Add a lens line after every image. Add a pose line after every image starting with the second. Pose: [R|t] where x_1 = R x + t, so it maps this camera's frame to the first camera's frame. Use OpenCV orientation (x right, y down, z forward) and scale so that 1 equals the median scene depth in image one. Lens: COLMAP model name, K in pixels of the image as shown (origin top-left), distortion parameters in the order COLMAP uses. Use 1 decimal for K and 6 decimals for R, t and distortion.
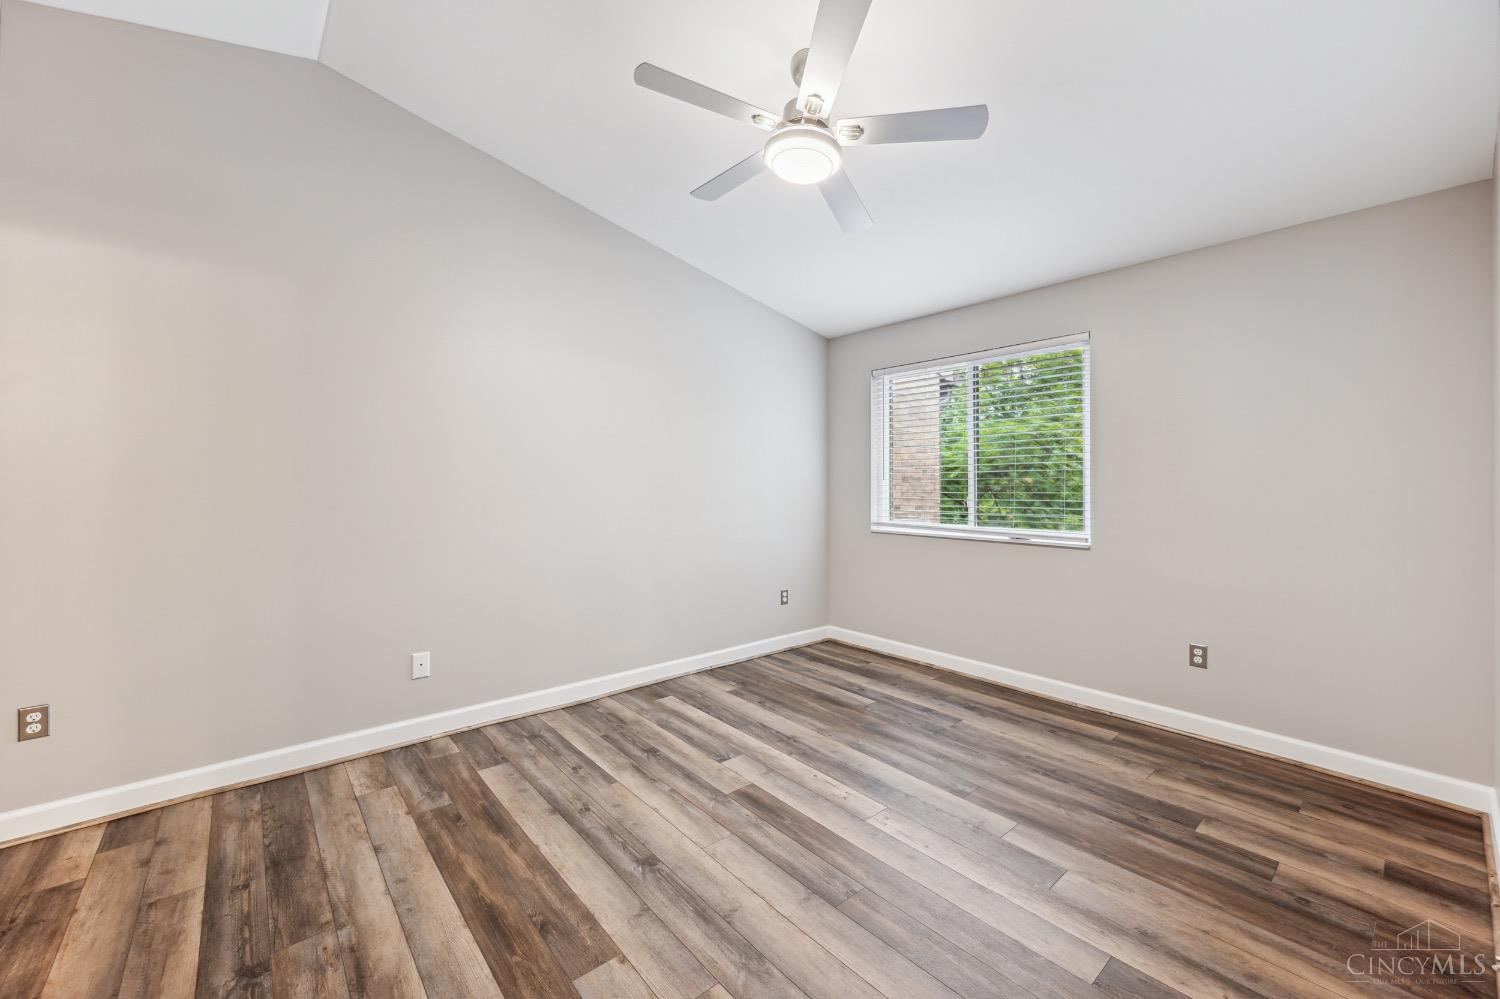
lens RADIAL K [[592.7, 0, 743.2], [0, 592.7, 481.1], [0, 0, 1]] dist [0.000928, -0.000051]
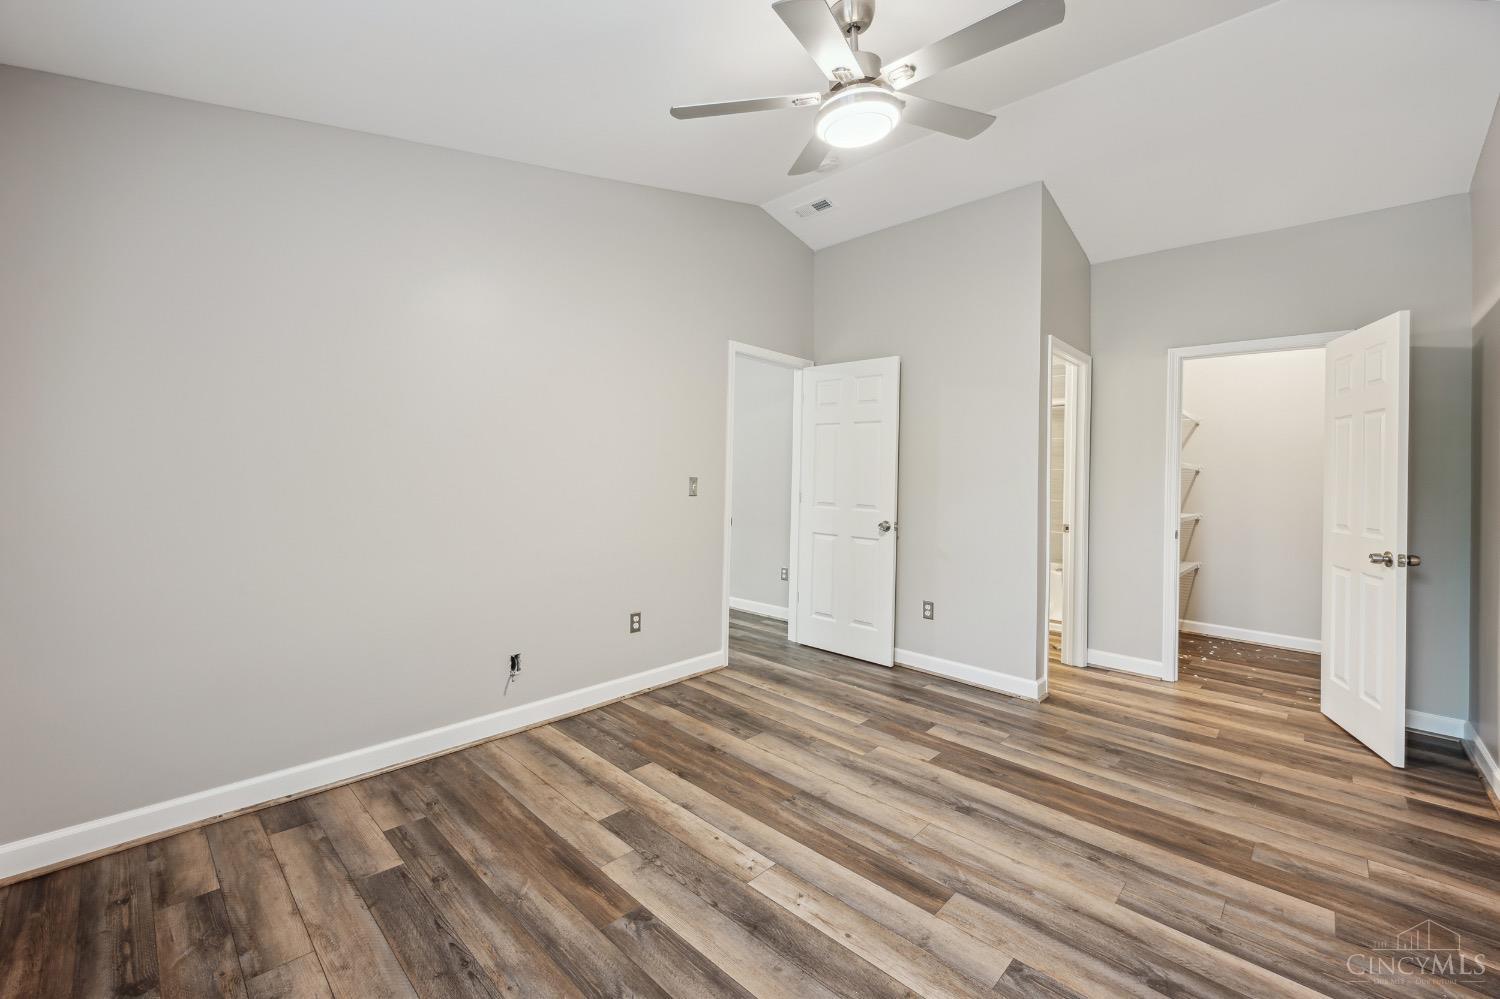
lens RADIAL K [[614.4, 0, 737.0], [0, 614.4, 469.8], [0, 0, 1]] dist [0.001380, -0.000037]
pose [[-0.994714, -0.025514, -0.099462, 0.339089], [-0.024654, 0.999647, -0.009861, 0.005997], [0.099679, -0.007357, -0.994992, 1.754062]]
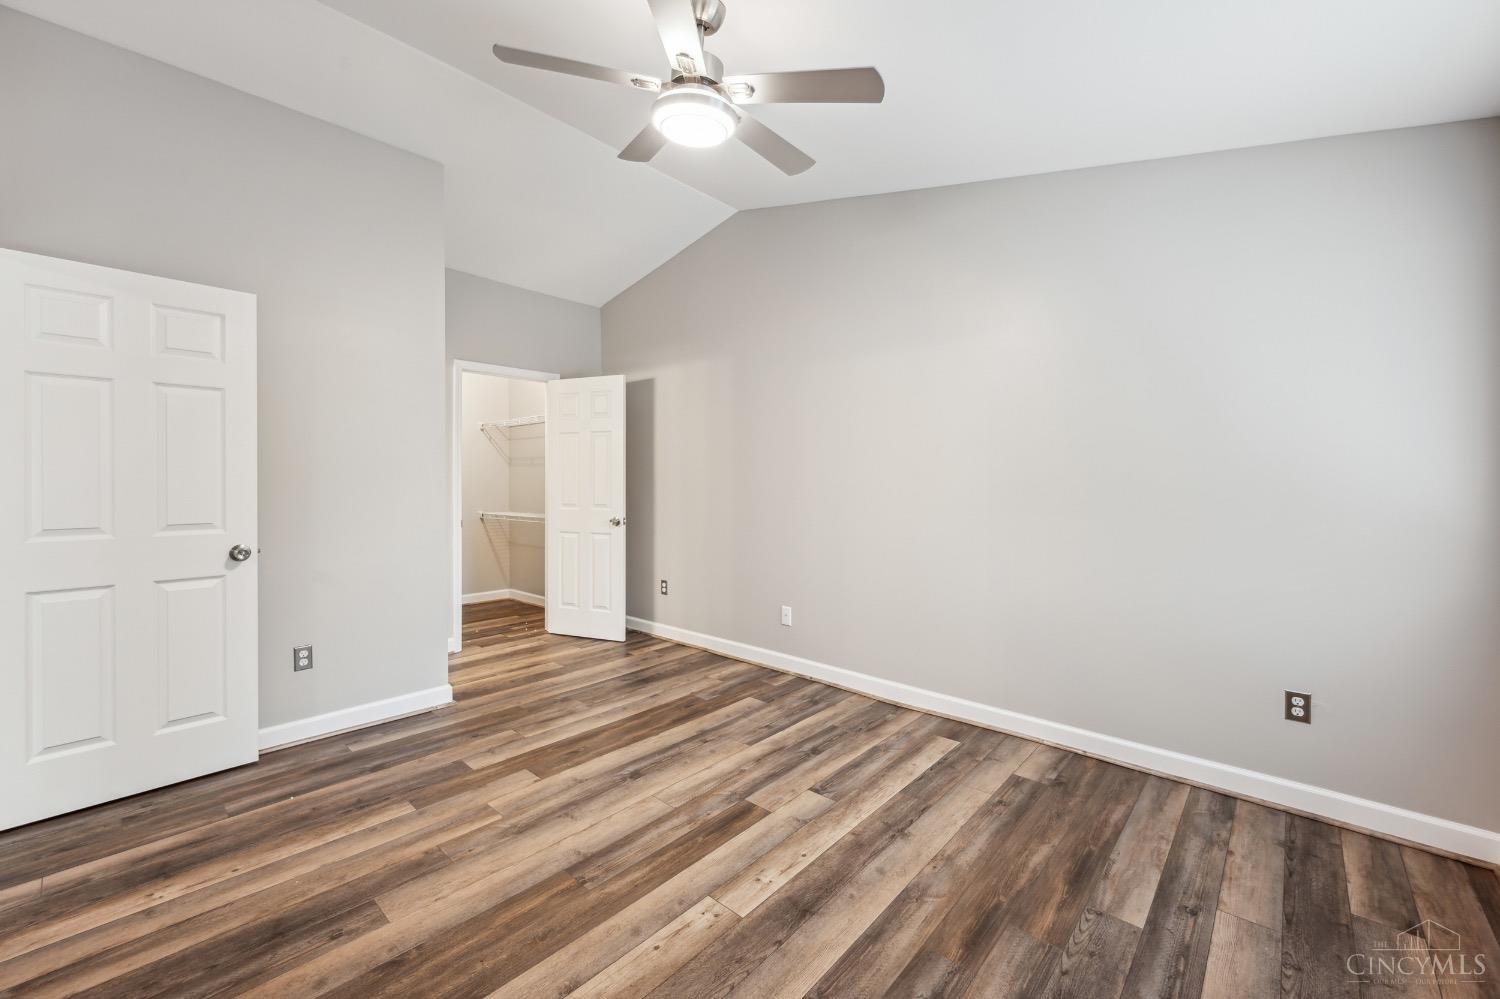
lens RADIAL K [[600.4, 0, 749.5], [0, 600.4, 484.8], [0, 0, 1]] dist [0.000549, -0.000072]
pose [[0.135081, 0.003714, -0.990828, 0.946141], [0.001693, 0.999991, 0.003979, 0.008734], [0.990833, -0.002215, 0.135073, 0.875849]]
